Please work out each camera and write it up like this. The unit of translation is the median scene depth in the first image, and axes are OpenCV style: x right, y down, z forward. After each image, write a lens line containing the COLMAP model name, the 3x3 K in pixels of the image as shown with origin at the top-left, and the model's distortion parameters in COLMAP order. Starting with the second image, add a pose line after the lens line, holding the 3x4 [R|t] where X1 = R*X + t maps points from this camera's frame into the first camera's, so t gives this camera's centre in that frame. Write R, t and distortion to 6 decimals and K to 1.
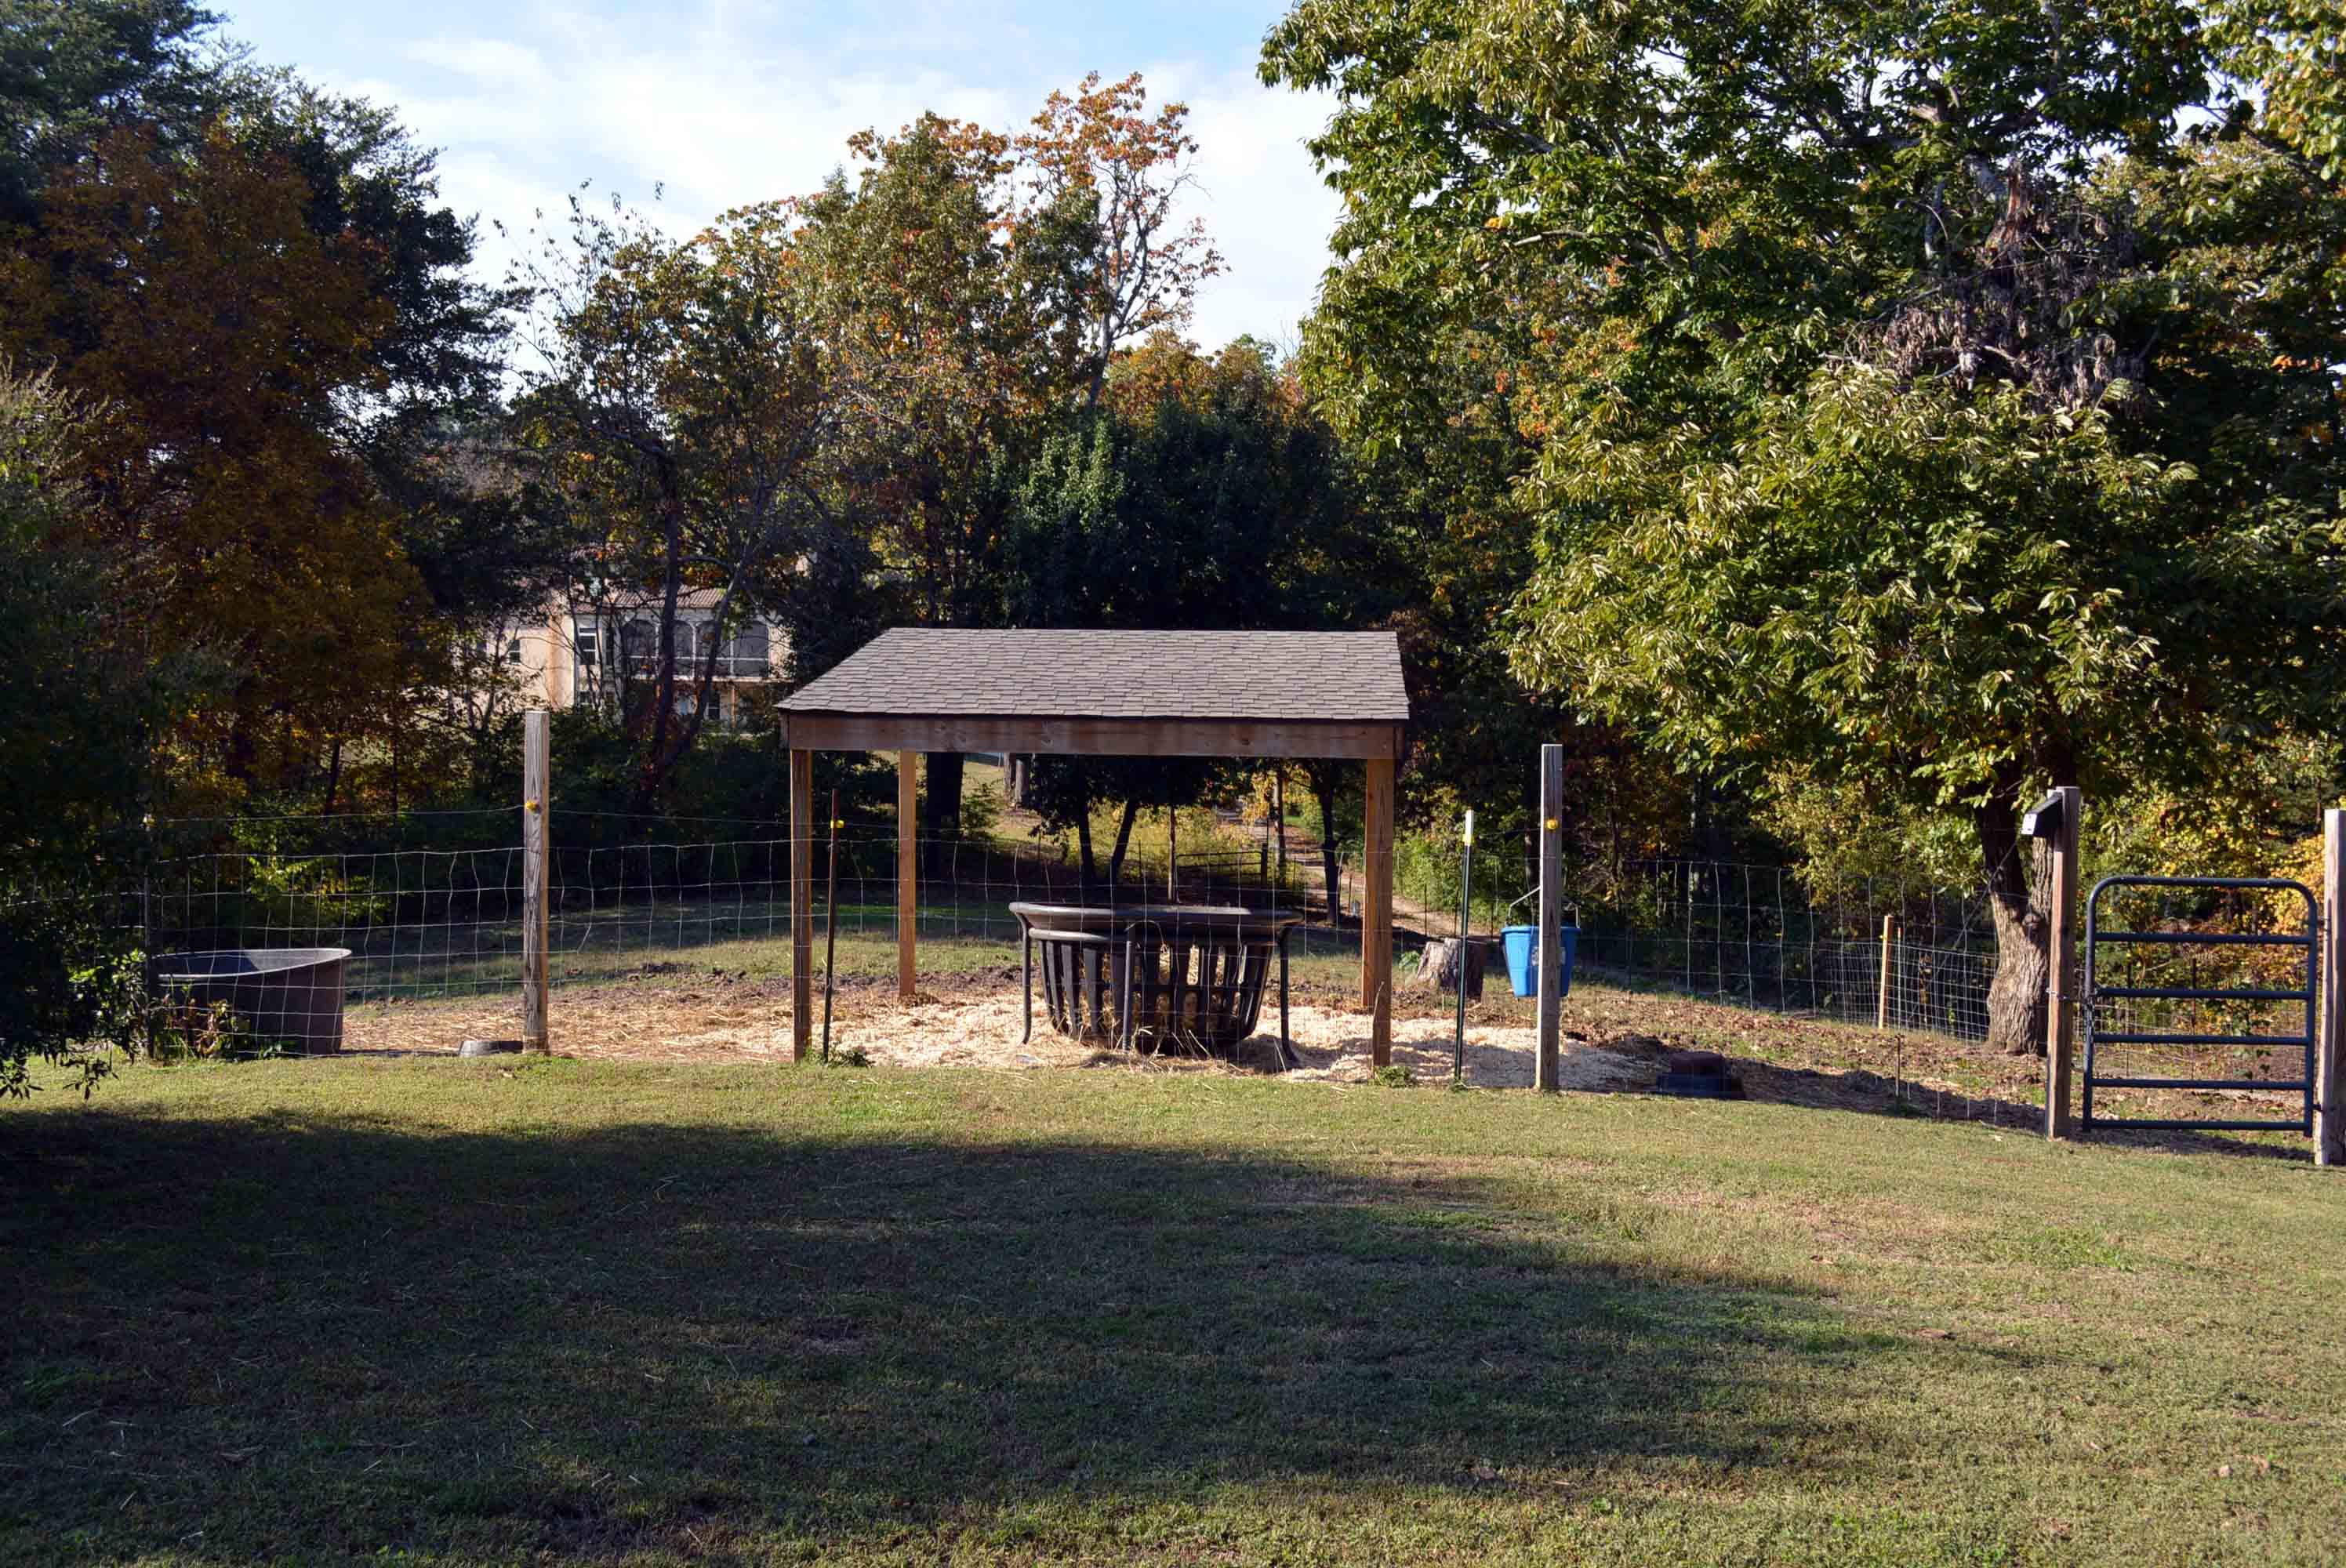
lens RADIAL K [[2354.3, 0, 1161.1], [0, 2354.3, 757.9], [0, 0, 1]] dist [-0.061197, 0.000000]
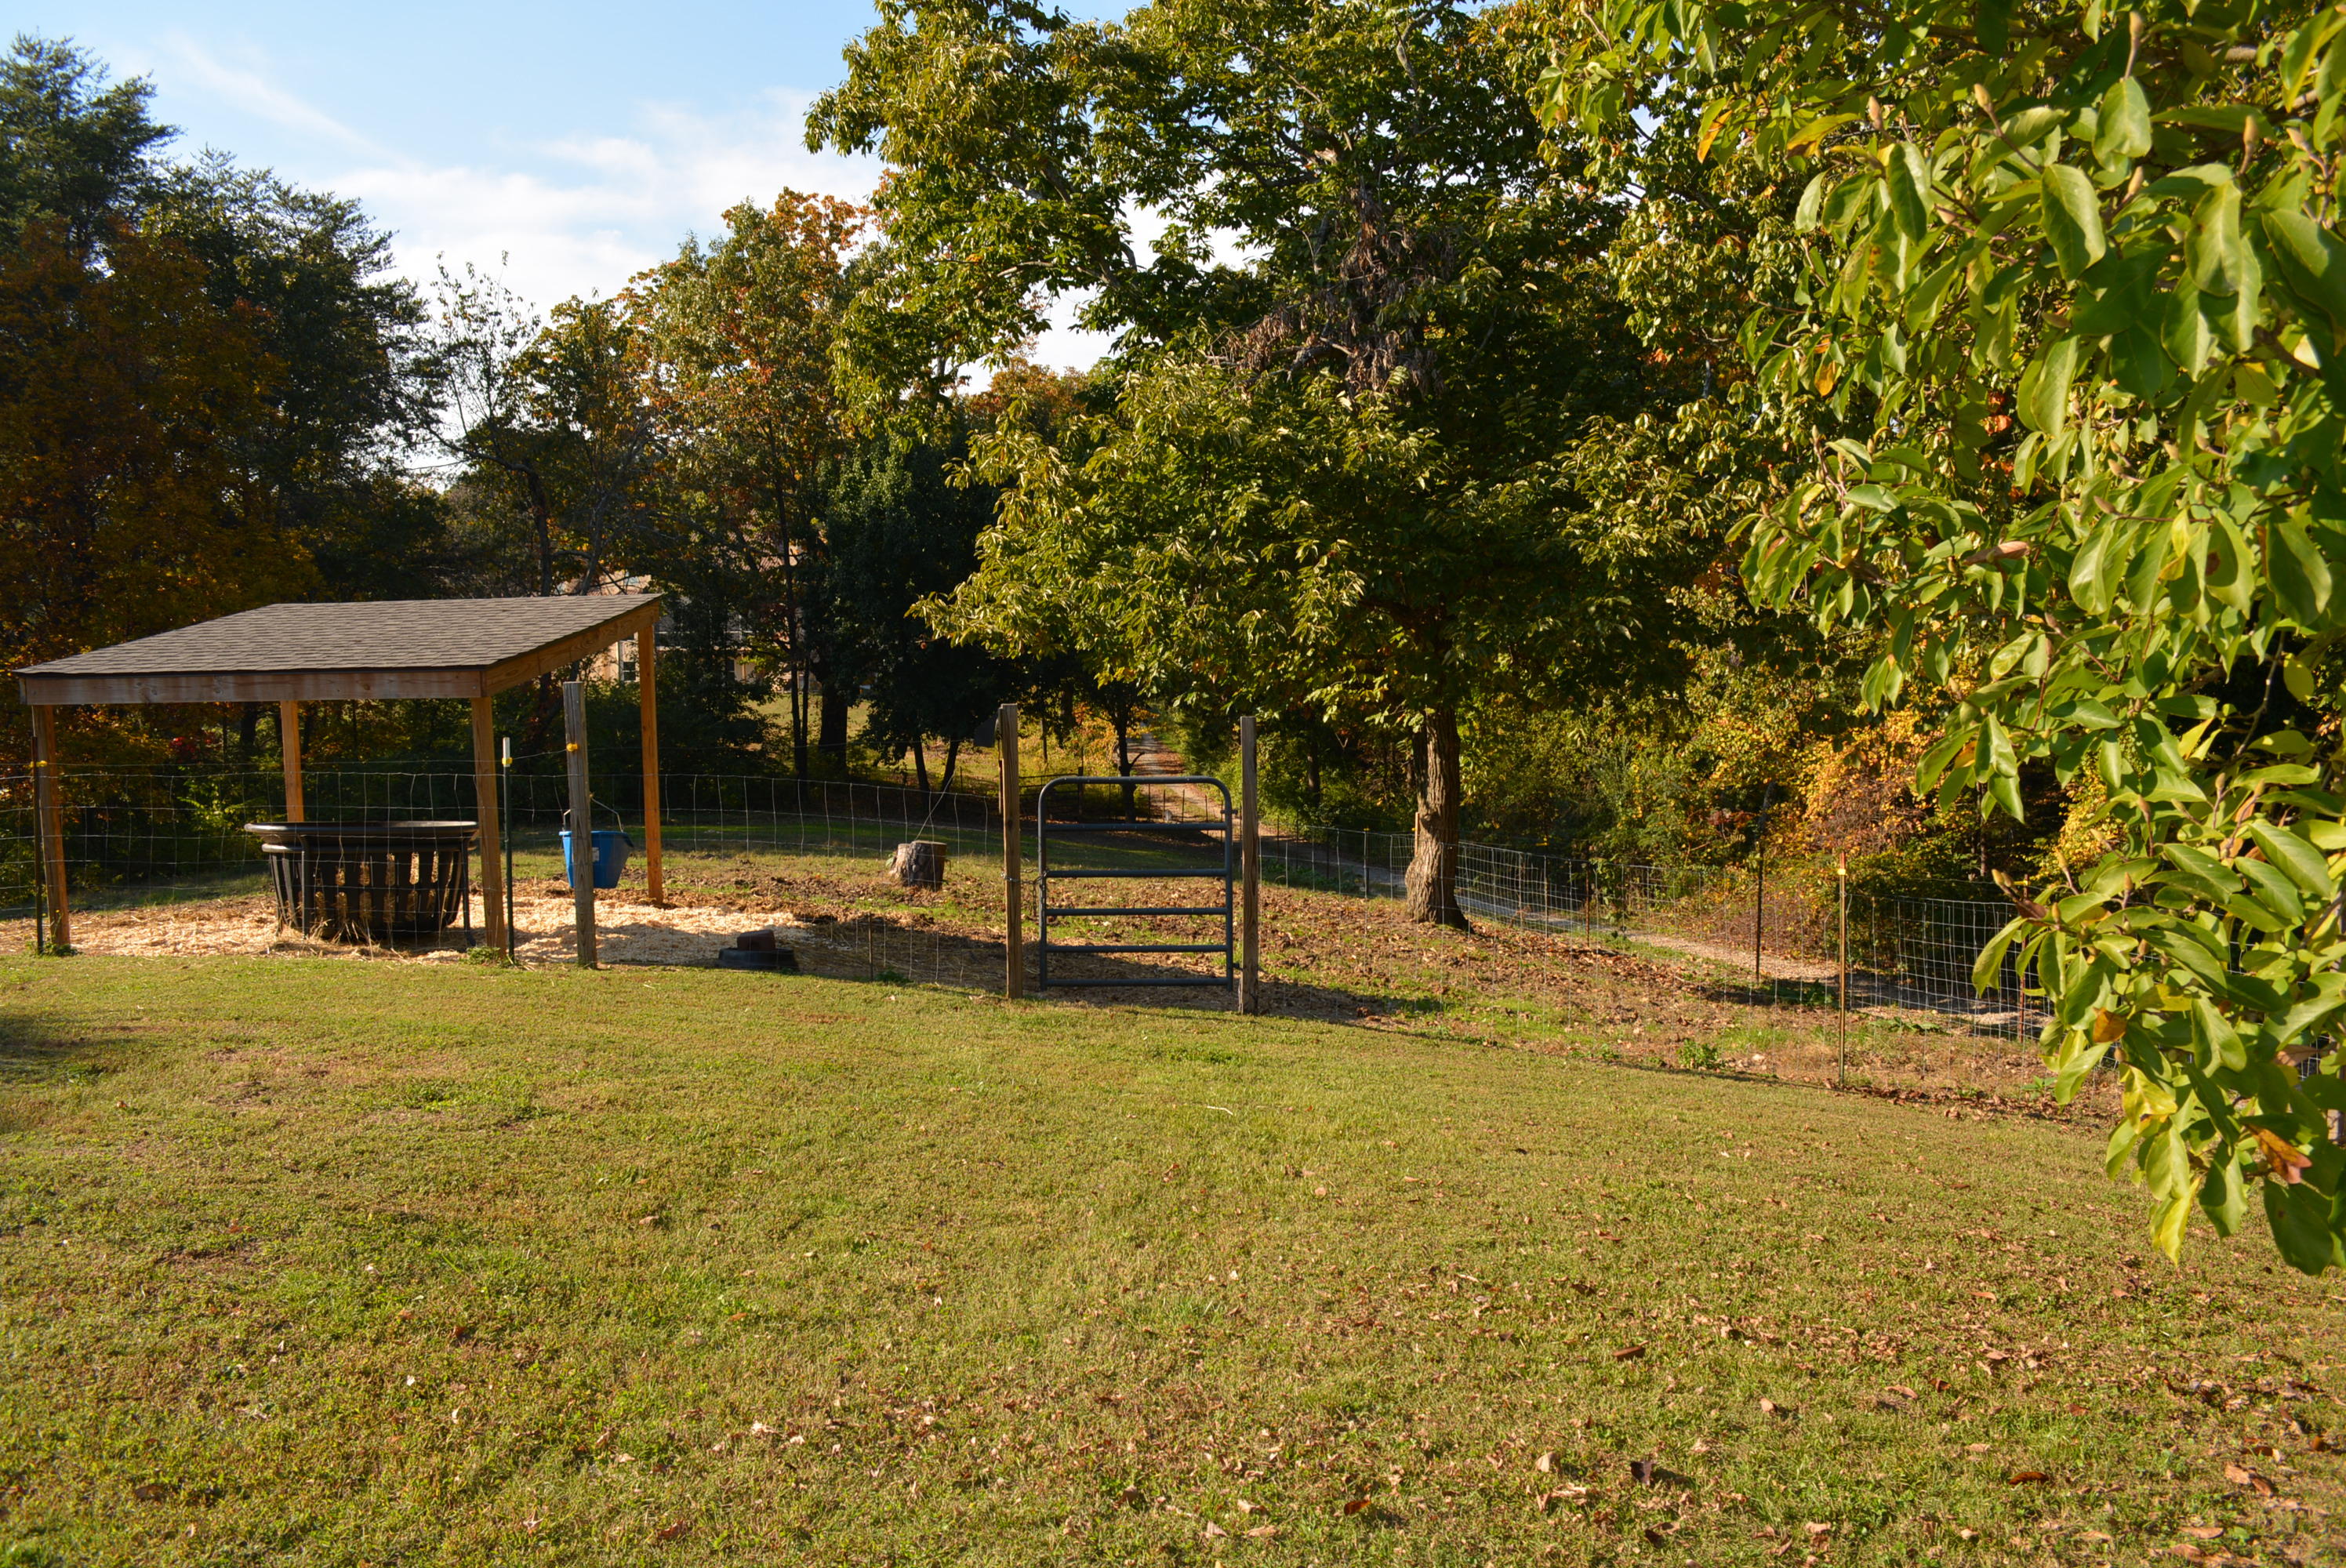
lens RADIAL K [[1860.7, 0, 1187.2], [0, 1860.7, 788.7], [0, 0, 1]] dist [-0.084769, 0.009995]
pose [[0.999634, -0.026914, 0.002560, 0.133256], [0.026764, 0.998541, 0.046905, 0.003901], [-0.003819, -0.046819, 0.998896, 0.011914]]
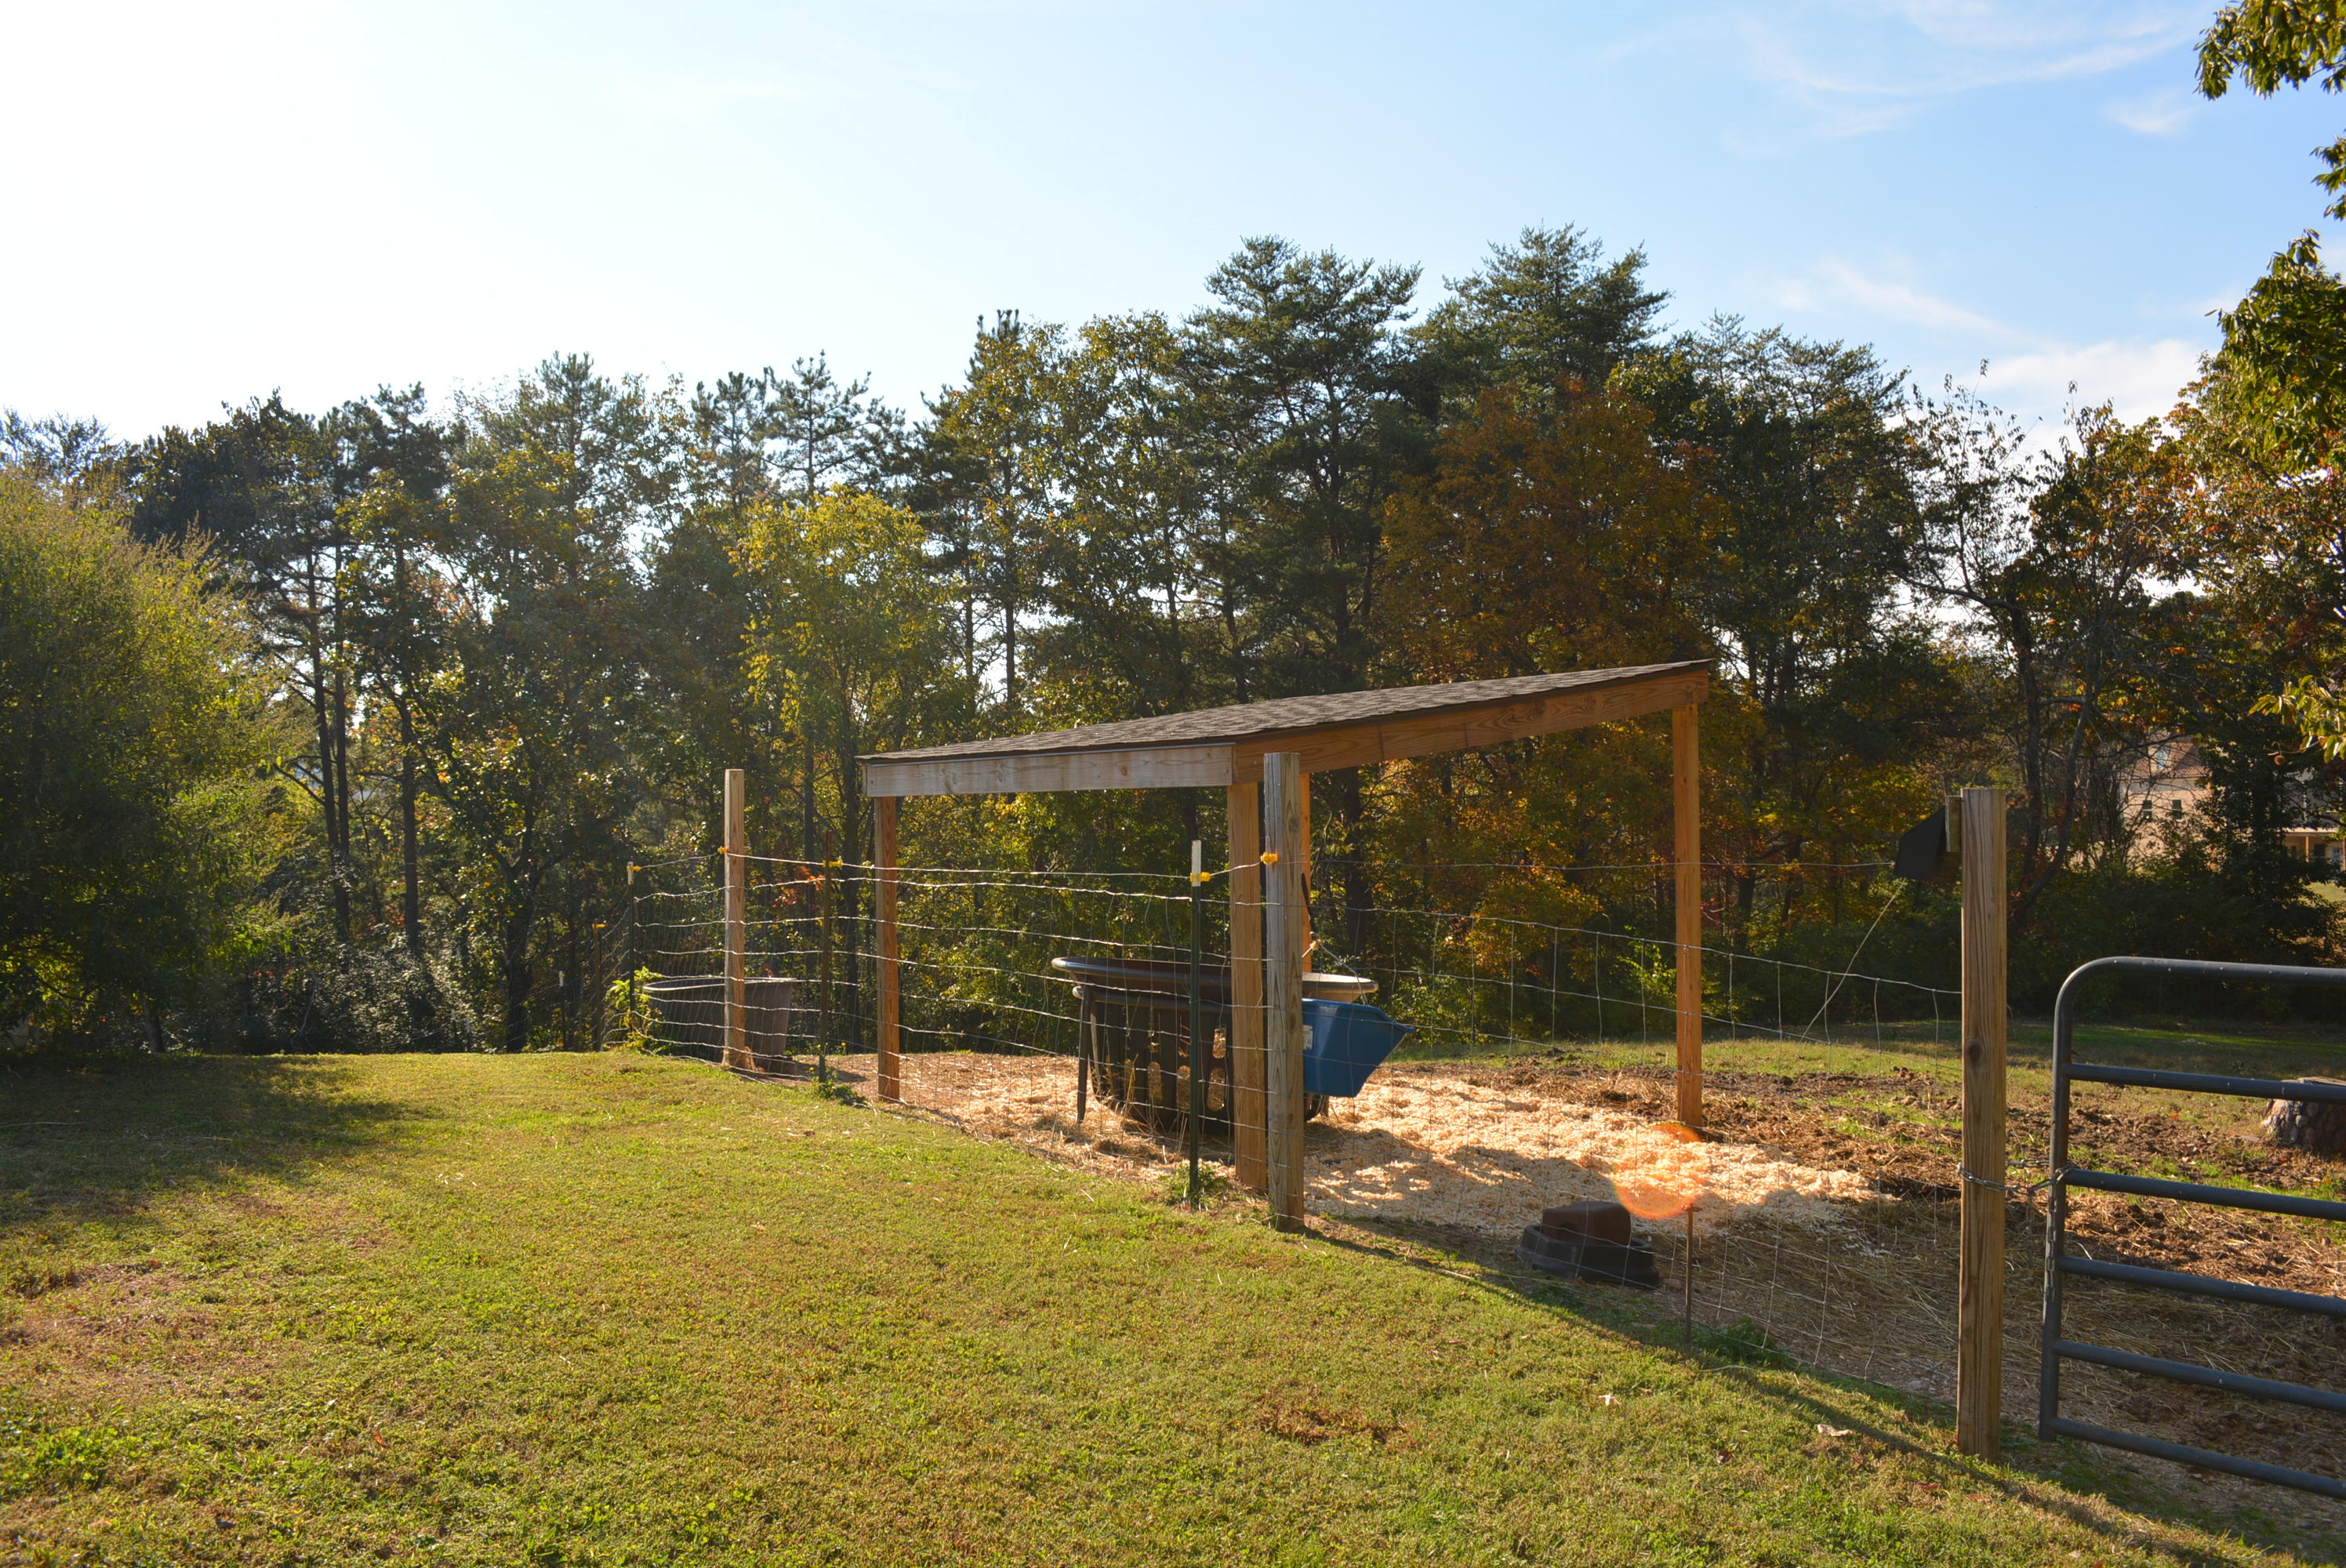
lens RADIAL K [[1860.7, 0, 1175.1], [0, 1860.7, 789.7], [0, 0, 1]] dist [-0.084769, 0.009995]
pose [[0.662162, -0.032103, -0.748673, 0.163266], [-0.017998, 0.998112, -0.058717, 0.011674], [0.749145, 0.052355, 0.660334, 0.158950]]
